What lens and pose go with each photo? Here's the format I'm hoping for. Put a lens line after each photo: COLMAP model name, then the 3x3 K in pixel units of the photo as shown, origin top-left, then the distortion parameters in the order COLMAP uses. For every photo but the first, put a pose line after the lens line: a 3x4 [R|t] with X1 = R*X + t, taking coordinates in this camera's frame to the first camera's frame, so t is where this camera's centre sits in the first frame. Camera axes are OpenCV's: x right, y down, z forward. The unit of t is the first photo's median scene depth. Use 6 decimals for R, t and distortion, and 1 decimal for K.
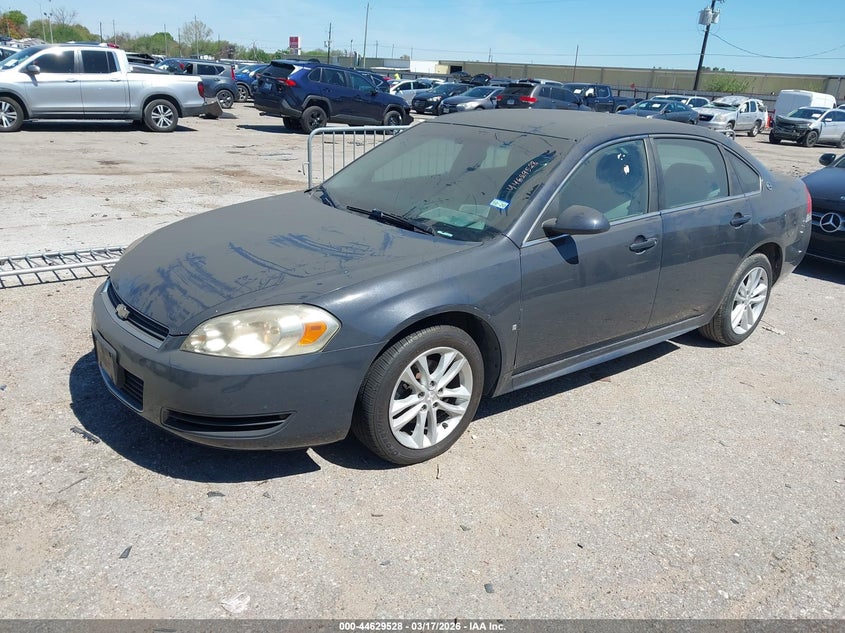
lens RADIAL K [[706.0, 0, 422.5], [0, 706.0, 316.5], [0, 0, 1]] dist [0.014396, 0.007074]
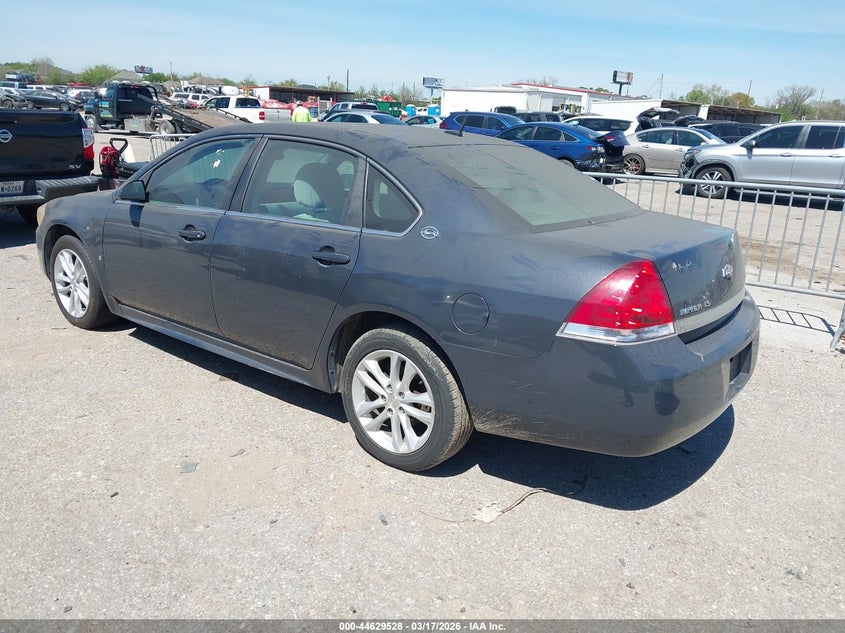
lens RADIAL K [[706.0, 0, 422.5], [0, 706.0, 316.5], [0, 0, 1]] dist [0.014396, 0.007074]
pose [[0.226373, 0.225910, -0.947481, 1.222994], [-0.354131, 0.925254, 0.136001, -0.220690], [0.907384, 0.304746, 0.289454, 0.929339]]
